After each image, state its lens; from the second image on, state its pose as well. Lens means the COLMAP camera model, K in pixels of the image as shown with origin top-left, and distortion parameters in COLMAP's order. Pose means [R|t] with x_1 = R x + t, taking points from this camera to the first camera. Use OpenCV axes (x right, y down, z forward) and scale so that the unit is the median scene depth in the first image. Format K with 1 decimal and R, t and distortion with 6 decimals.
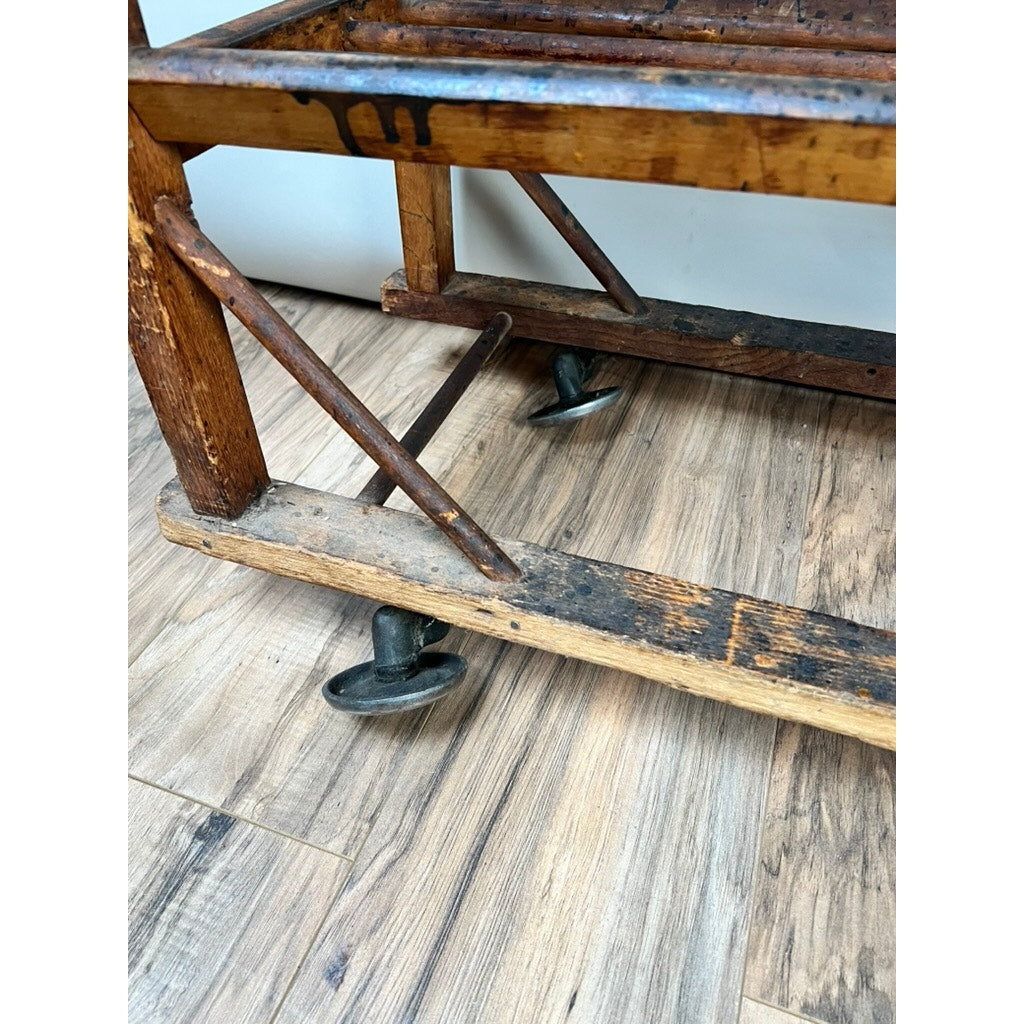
lens RADIAL K [[781.5, 0, 510.2], [0, 781.5, 516.9], [0, 0, 1]] dist [0.036187, -0.045182]
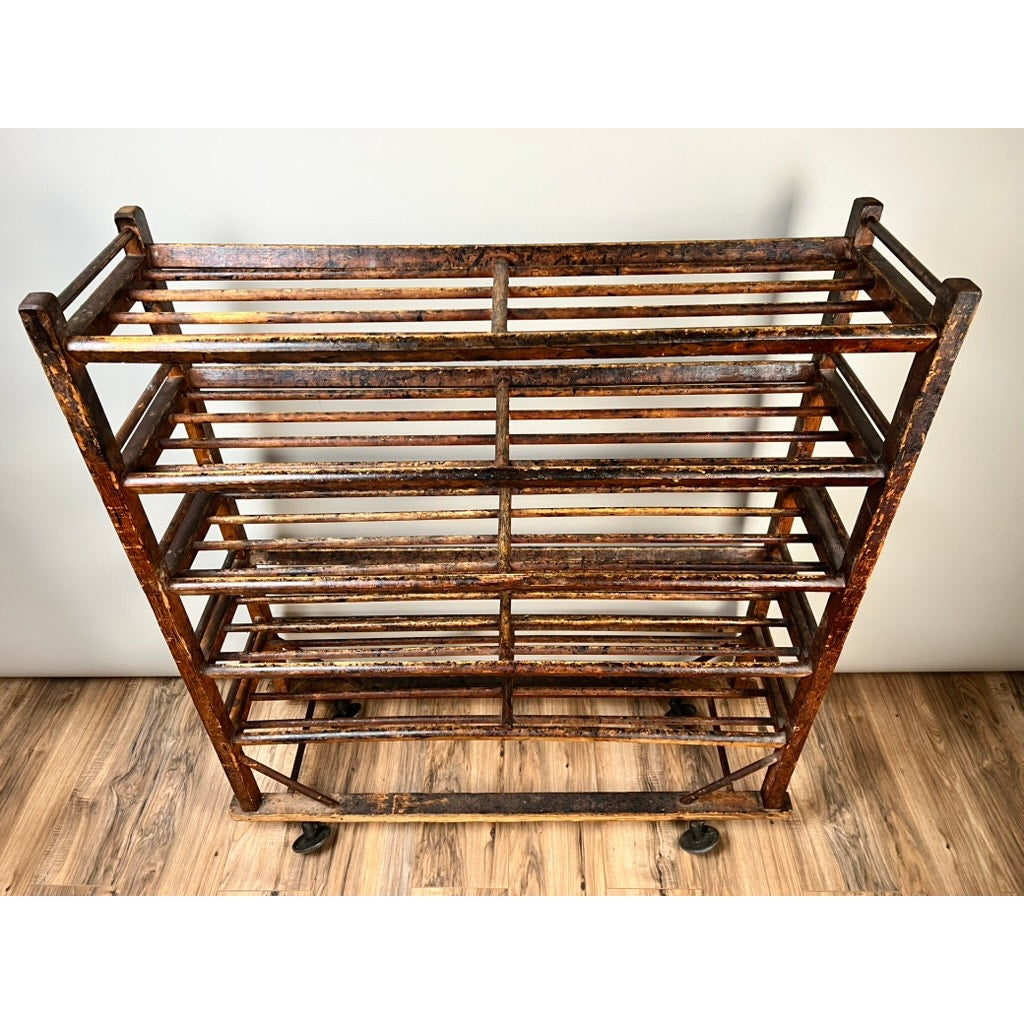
lens RADIAL K [[774.5, 0, 512.6], [0, 774.5, 516.7], [0, 0, 1]] dist [0.030618, -0.028092]
pose [[0.942361, -0.219375, 0.252646, 0.147109], [0.228981, 0.973390, -0.008889, -1.013608], [-0.243973, 0.066228, 0.967518, -2.840918]]
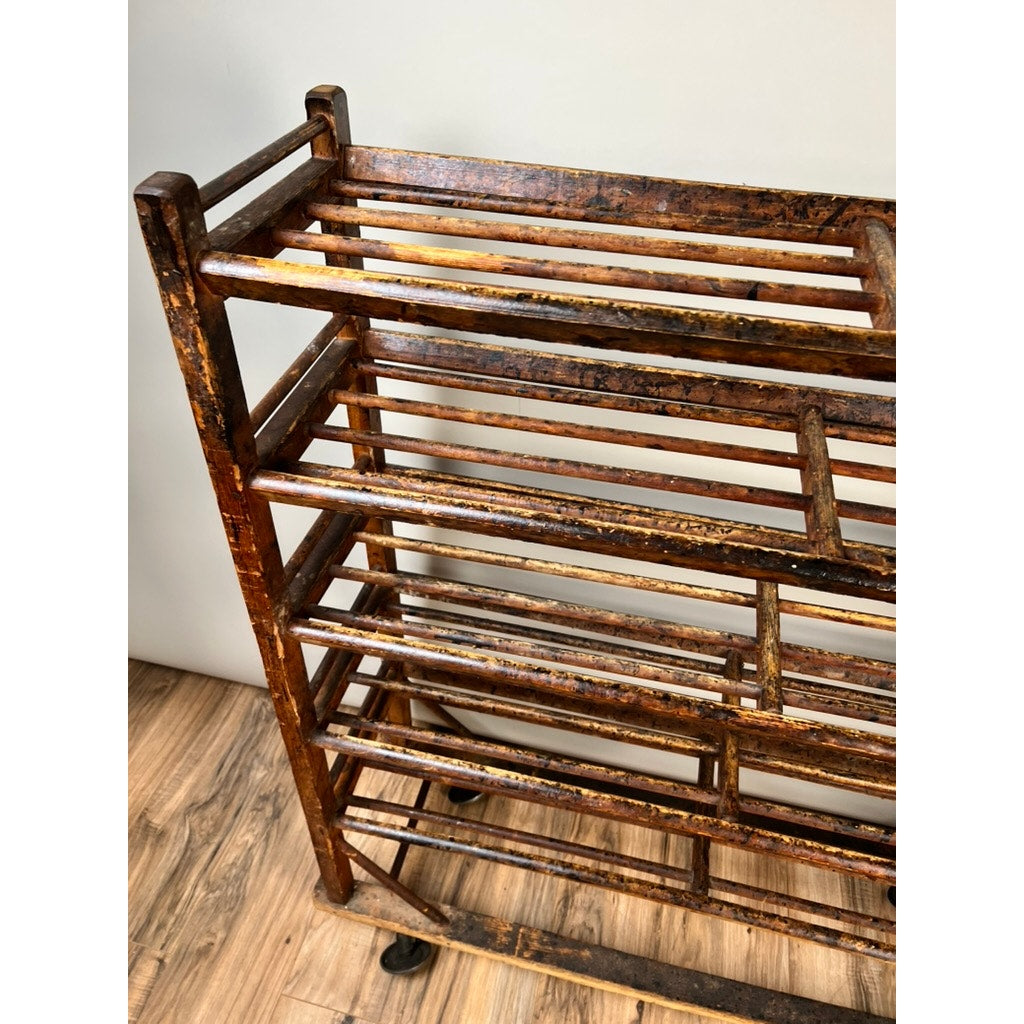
lens RADIAL K [[777.9, 0, 506.2], [0, 777.9, 510.3], [0, 0, 1]] dist [0.030018, -0.034029]
pose [[0.993931, -0.049676, 0.098154, 0.012421], [0.053859, 0.997730, -0.040435, -1.258639], [-0.095923, 0.045476, 0.994349, -1.894166]]
